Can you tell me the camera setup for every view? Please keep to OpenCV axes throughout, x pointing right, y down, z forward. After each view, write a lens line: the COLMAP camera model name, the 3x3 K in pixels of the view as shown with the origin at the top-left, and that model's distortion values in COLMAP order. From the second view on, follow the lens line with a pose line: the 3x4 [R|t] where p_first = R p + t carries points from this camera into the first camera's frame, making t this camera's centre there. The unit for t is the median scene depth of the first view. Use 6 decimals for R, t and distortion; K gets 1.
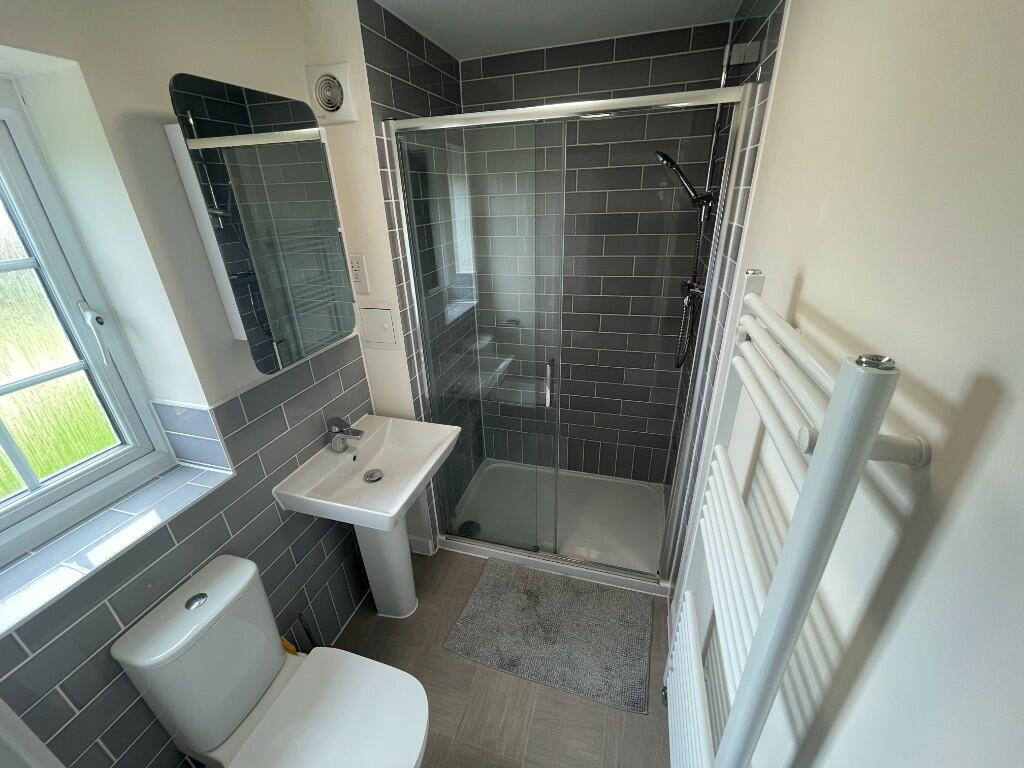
lens RADIAL K [[418.2, 0, 504.6], [0, 418.2, 383.6], [0, 0, 1]] dist [0.000465, -0.000060]
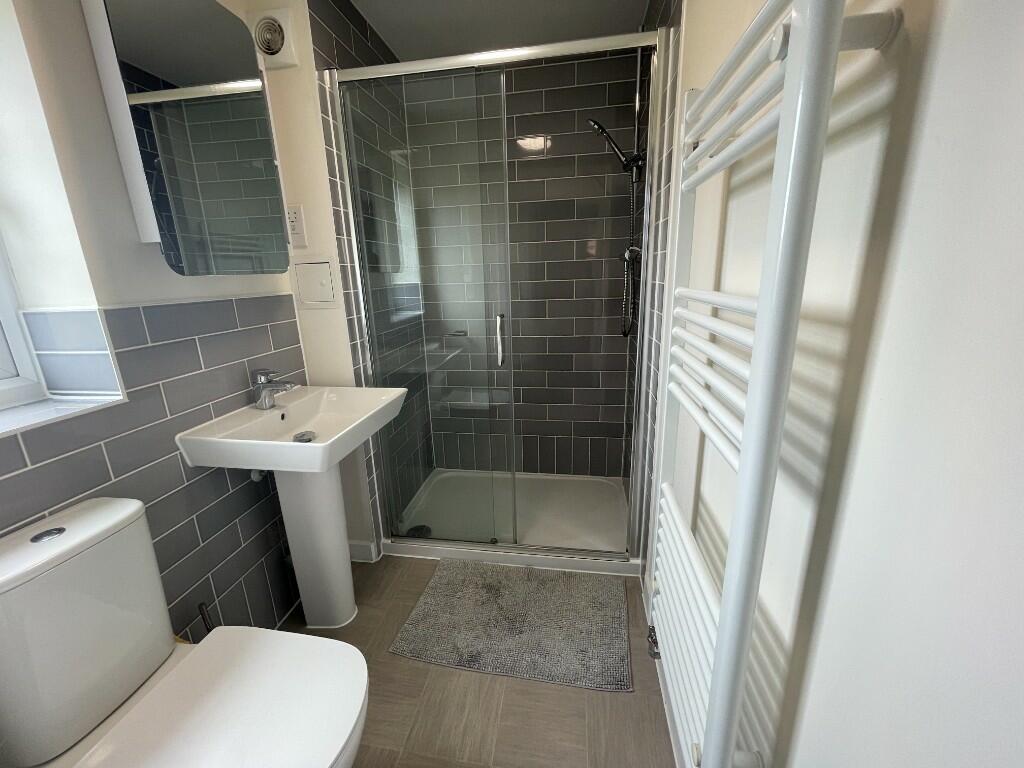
lens RADIAL K [[414.2, 0, 504.9], [0, 414.2, 384.4], [0, 0, 1]] dist [-0.000549, -0.000646]
pose [[0.991385, -0.028975, 0.127732, -0.007189], [0.050781, 0.983974, -0.170926, 0.253487], [-0.120733, 0.175940, 0.976969, 0.079104]]
